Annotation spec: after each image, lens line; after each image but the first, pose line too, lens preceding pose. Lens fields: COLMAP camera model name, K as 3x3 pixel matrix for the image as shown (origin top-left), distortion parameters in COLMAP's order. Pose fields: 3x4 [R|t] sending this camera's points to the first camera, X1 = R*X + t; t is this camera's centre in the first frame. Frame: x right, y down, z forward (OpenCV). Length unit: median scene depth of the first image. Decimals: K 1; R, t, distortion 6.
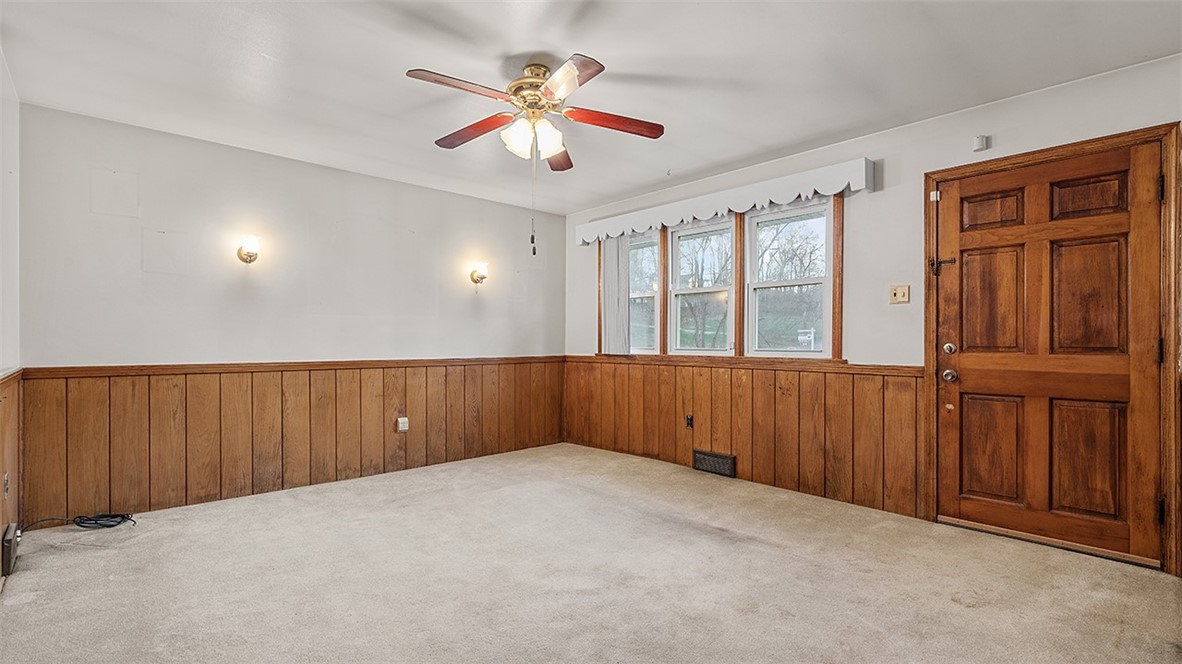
lens RADIAL K [[538.4, 0, 590.1], [0, 538.4, 338.3], [0, 0, 1]] dist [-0.009629, 0.003665]
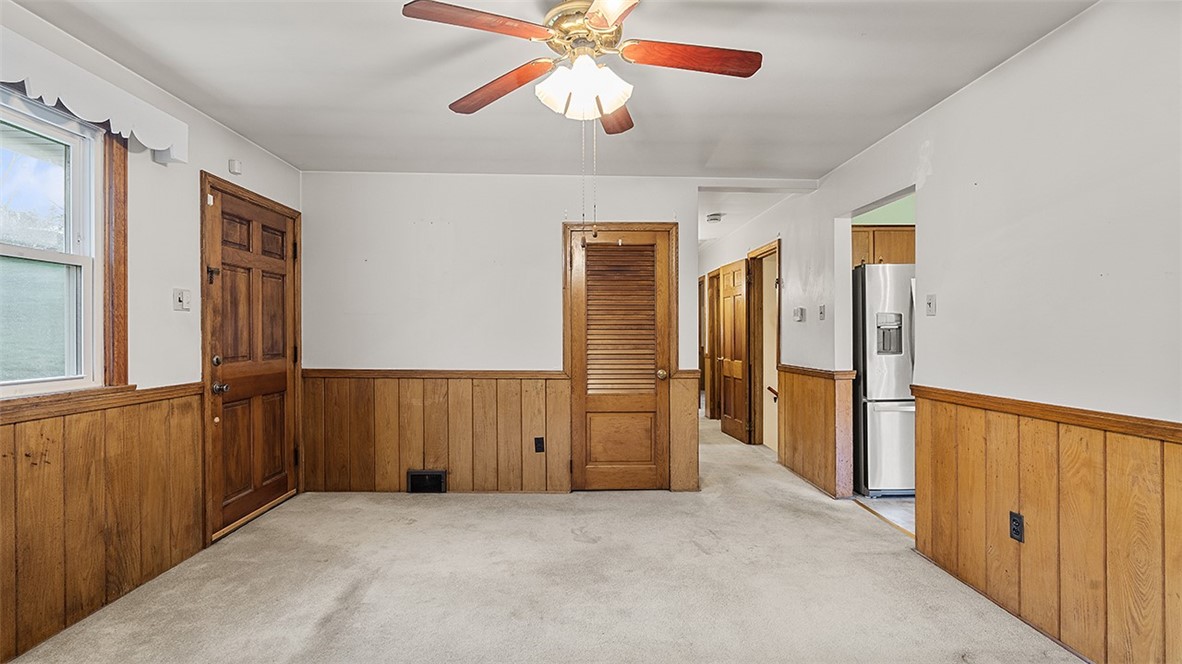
lens RADIAL K [[538.4, 0, 596.1], [0, 538.4, 332.5], [0, 0, 1]] dist [-0.009629, 0.003665]
pose [[-0.765961, -0.001159, 0.642886, -0.408750], [-0.002028, 0.999998, -0.000614, -0.027510], [-0.642884, -0.001774, -0.765961, 1.084892]]
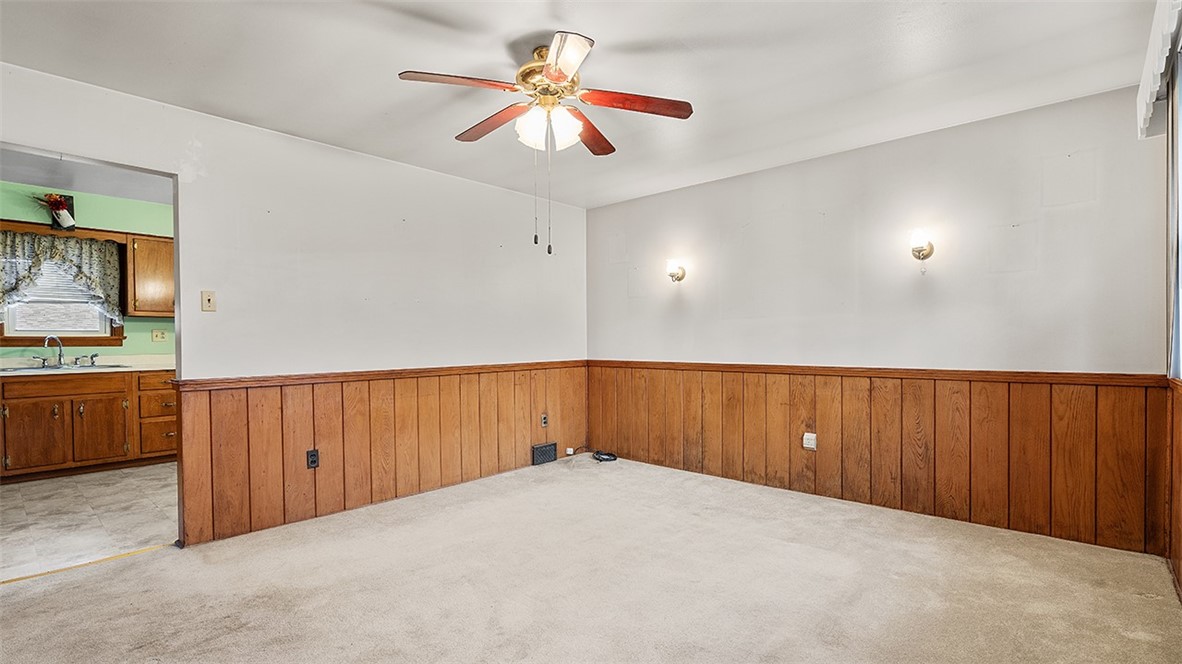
lens RADIAL K [[538.4, 0, 585.6], [0, 538.4, 347.3], [0, 0, 1]] dist [-0.009629, 0.003665]
pose [[0.083271, 0.009633, -0.996480, 0.579825], [0.007447, 0.999919, 0.010289, -0.002448], [0.996499, -0.008278, 0.083192, 0.687713]]
